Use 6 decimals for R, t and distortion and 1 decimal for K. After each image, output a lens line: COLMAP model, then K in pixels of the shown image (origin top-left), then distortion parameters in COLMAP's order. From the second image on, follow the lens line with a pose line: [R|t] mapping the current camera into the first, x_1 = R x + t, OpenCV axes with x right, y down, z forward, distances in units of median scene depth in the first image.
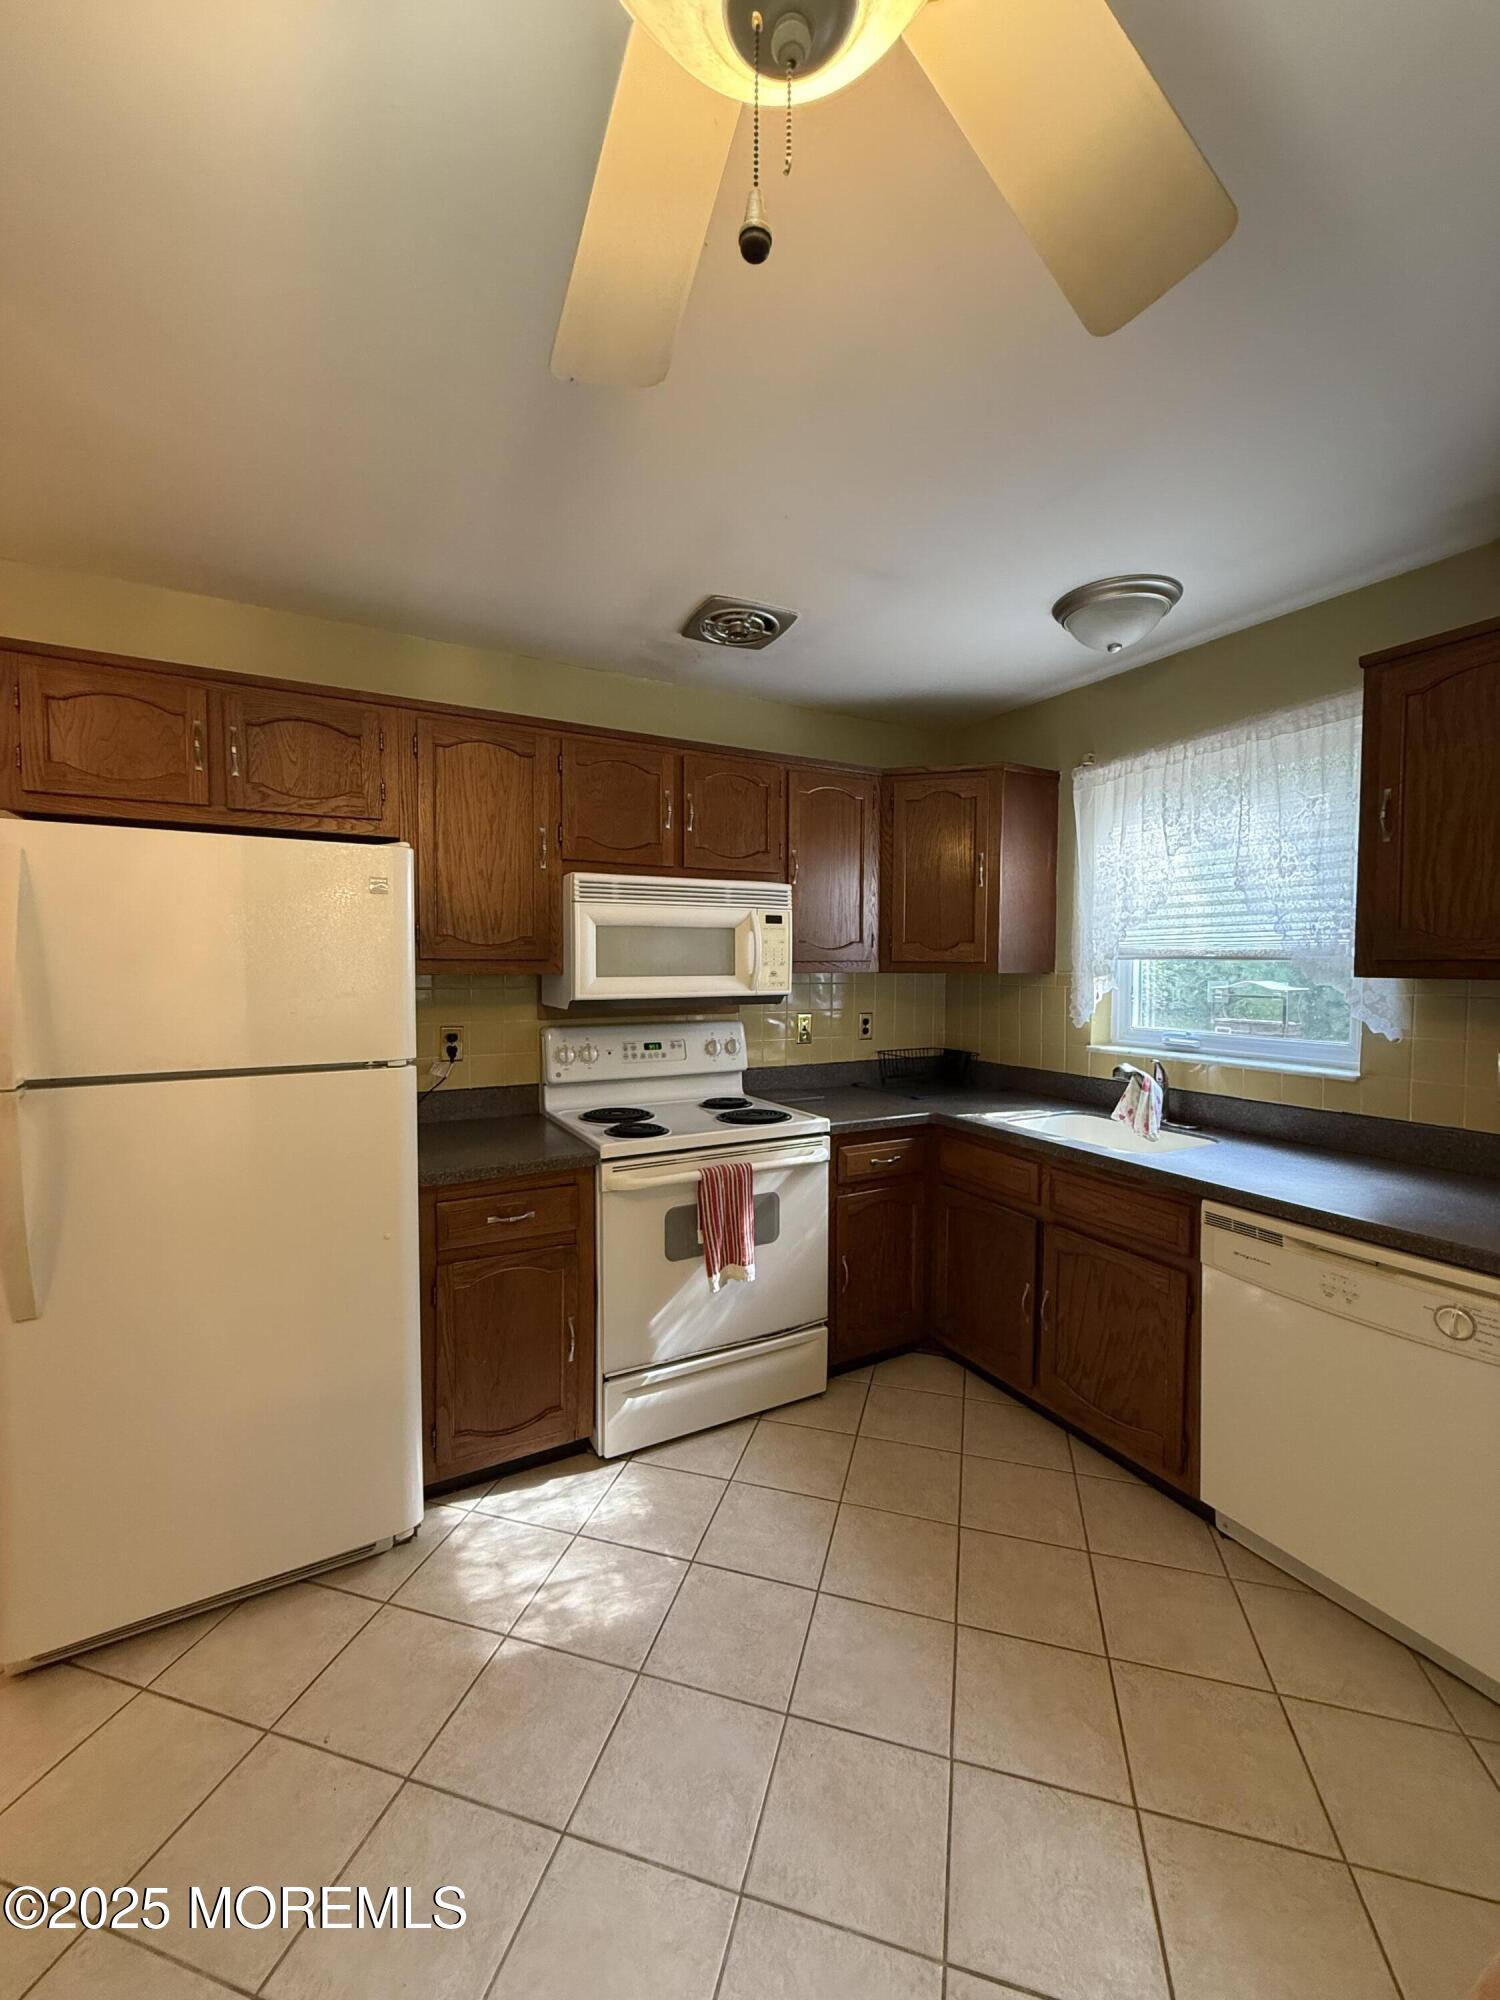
lens RADIAL K [[802.5, 0, 750.1], [0, 802.5, 999.5], [0, 0, 1]] dist [0.002154, 0.000403]
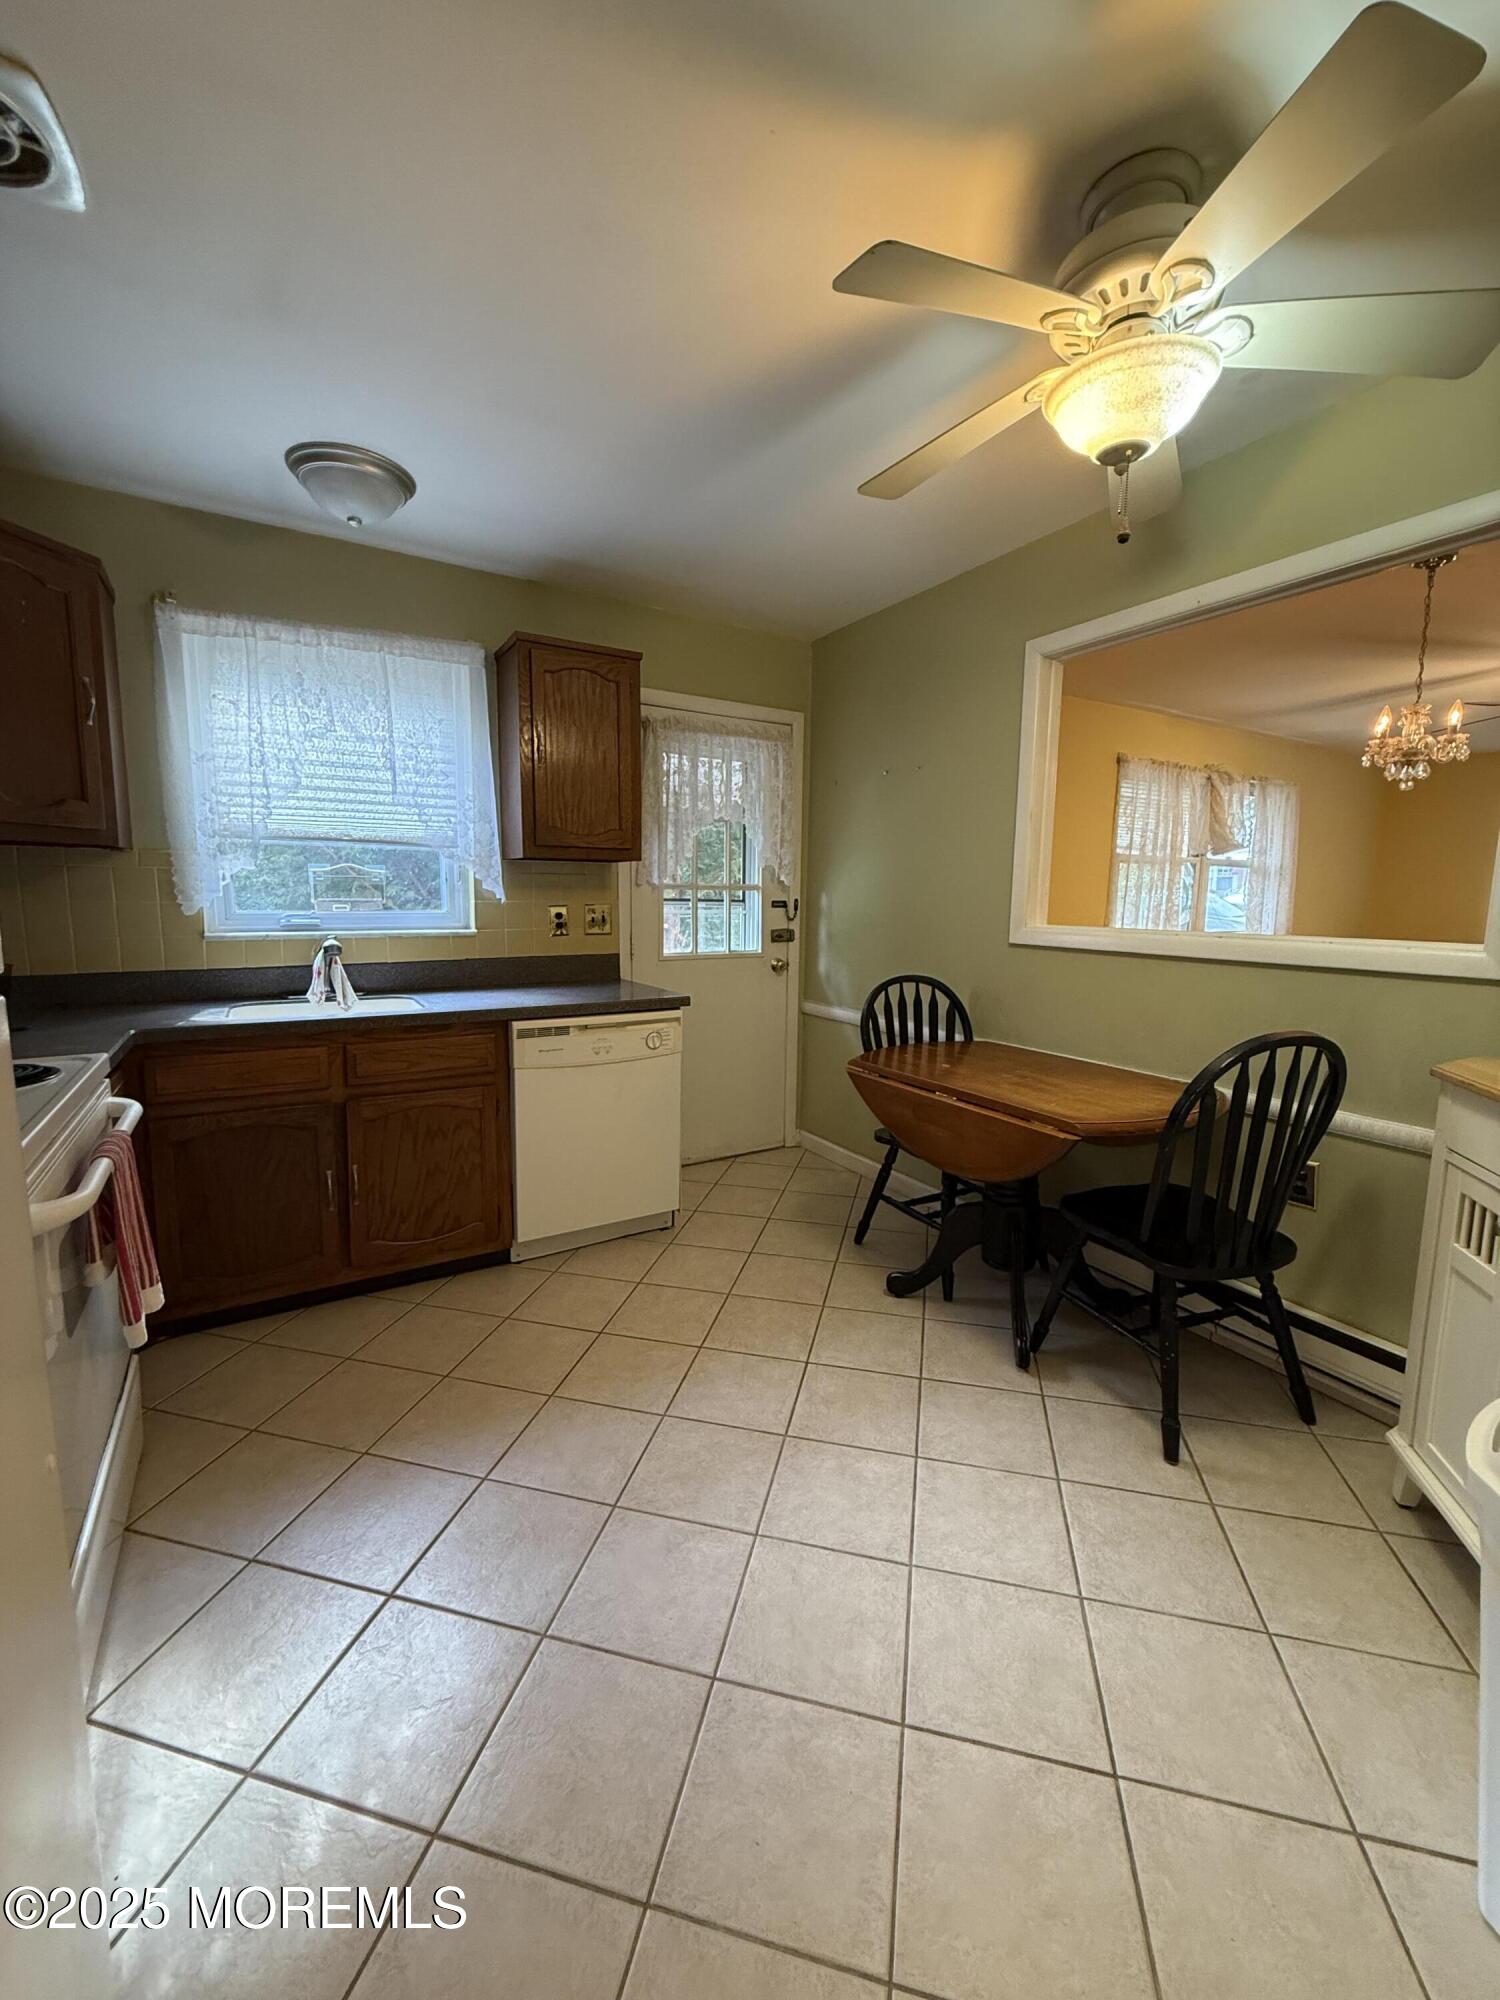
lens RADIAL K [[802.5, 0, 748.1], [0, 802.5, 1000.7], [0, 0, 1]] dist [0.002154, 0.000403]
pose [[-0.043409, -0.130943, 0.990439, -0.657299], [0.037831, 0.990447, 0.132602, 0.046599], [-0.998341, 0.043226, -0.038041, 0.570600]]
